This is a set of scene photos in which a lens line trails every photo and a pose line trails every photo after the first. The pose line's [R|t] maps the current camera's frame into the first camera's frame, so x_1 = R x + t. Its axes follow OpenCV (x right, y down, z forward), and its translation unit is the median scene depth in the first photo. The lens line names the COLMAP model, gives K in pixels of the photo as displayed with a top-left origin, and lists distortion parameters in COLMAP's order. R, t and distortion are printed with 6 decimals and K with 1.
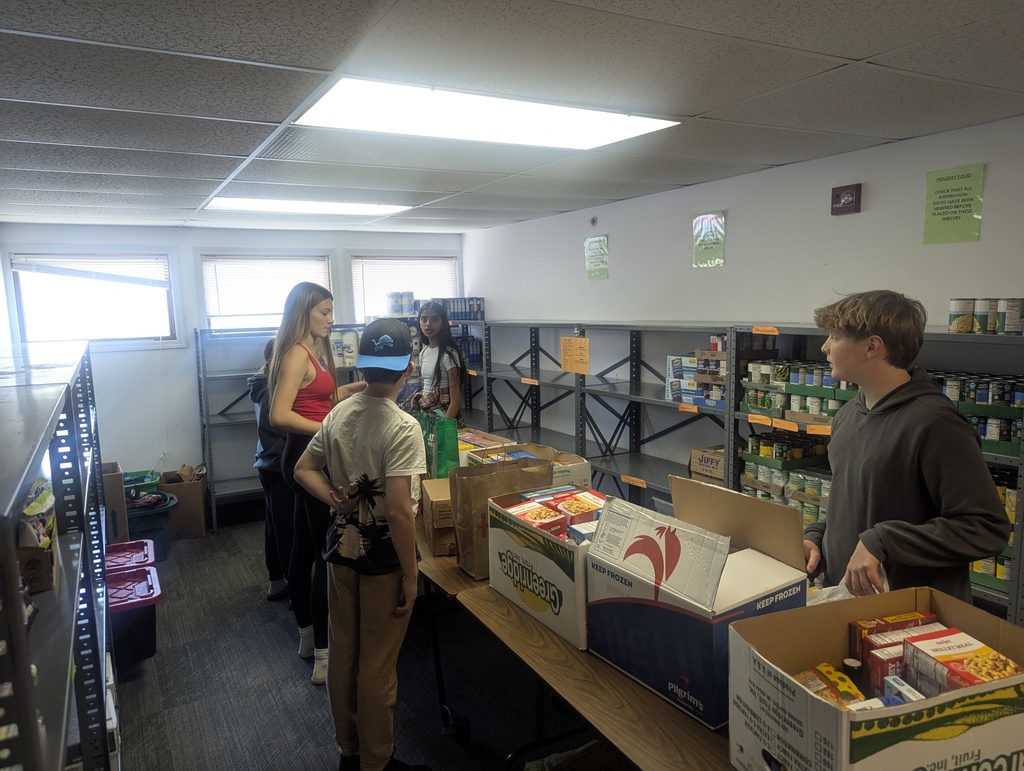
lens RADIAL K [[730.3, 0, 508.8], [0, 730.3, 408.9], [0, 0, 1]] dist [0.047766, -0.033120]
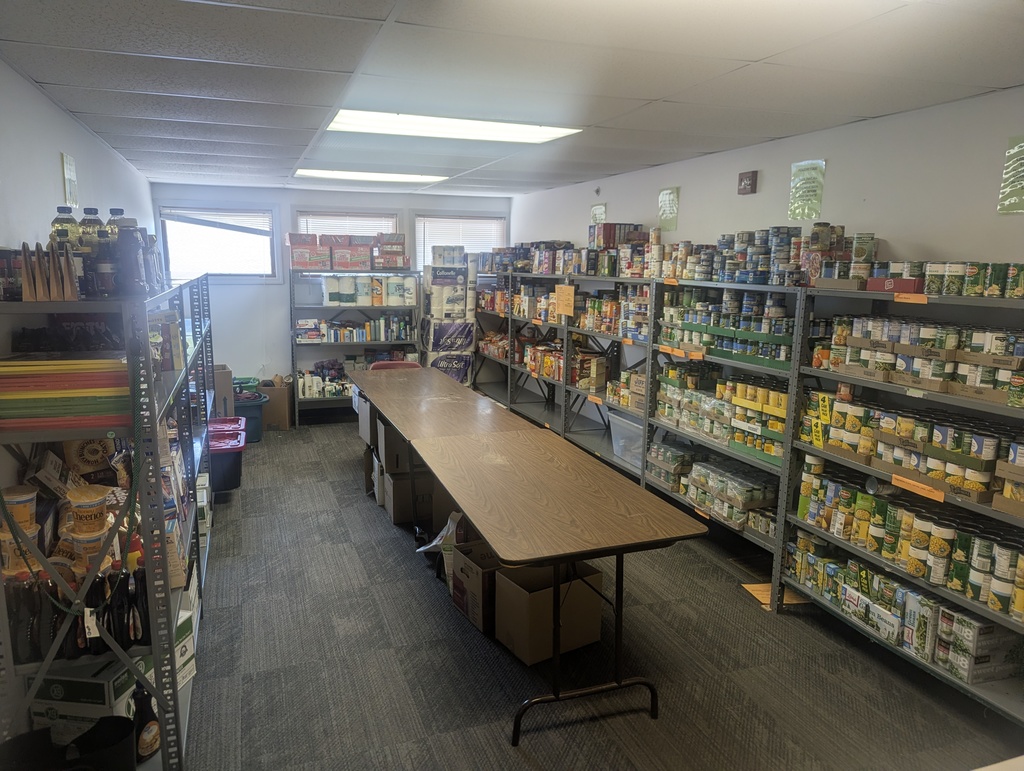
lens RADIAL K [[730.3, 0, 498.5], [0, 730.3, 407.2], [0, 0, 1]] dist [0.047766, -0.033120]
pose [[0.984910, 0.068177, -0.159073, 0.243006], [-0.059897, 0.996617, 0.056284, 0.058500], [0.162372, -0.045907, 0.985661, -0.339851]]
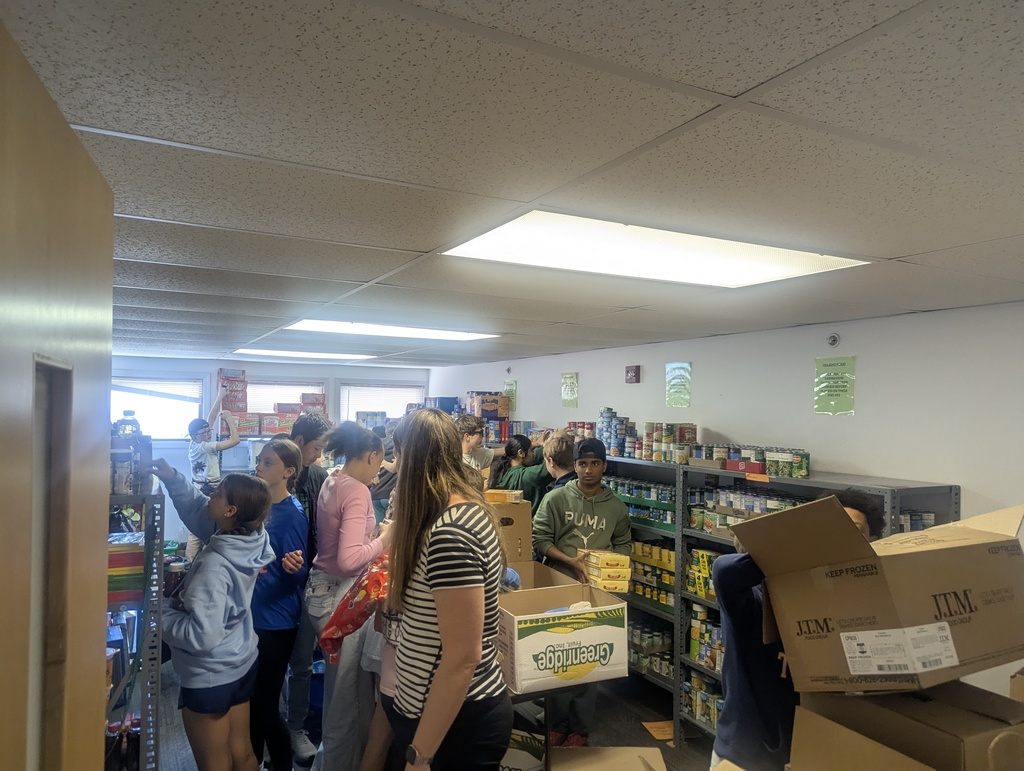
lens RADIAL K [[730.3, 0, 510.4], [0, 730.3, 405.1], [0, 0, 1]] dist [0.047766, -0.033120]
pose [[0.998825, 0.042767, -0.022773, 0.217603], [-0.045788, 0.986856, -0.154981, 0.035567], [0.015845, 0.155842, 0.987655, -0.516673]]
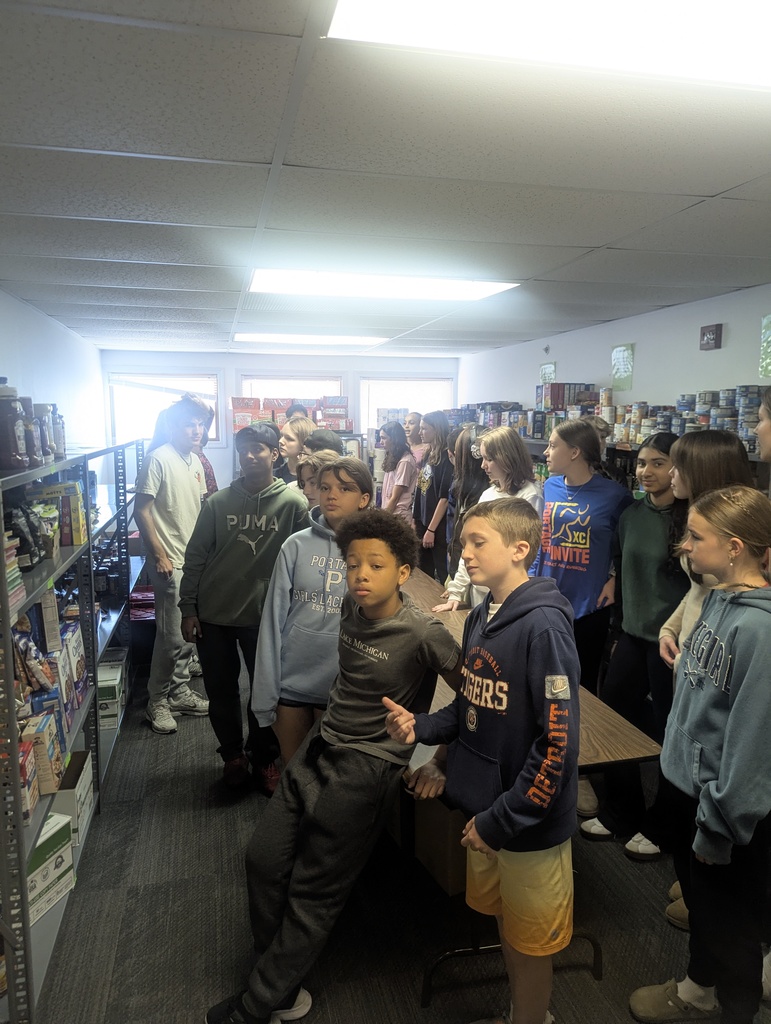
lens RADIAL K [[730.3, 0, 384.2], [0, 730.3, 520.7], [0, 0, 1]] dist [0.047766, -0.033120]
pose [[0.962456, 0.065113, -0.263514, 0.269641], [-0.066816, 0.997762, 0.002501, 0.033112], [0.263087, 0.015199, 0.964652, -0.232056]]
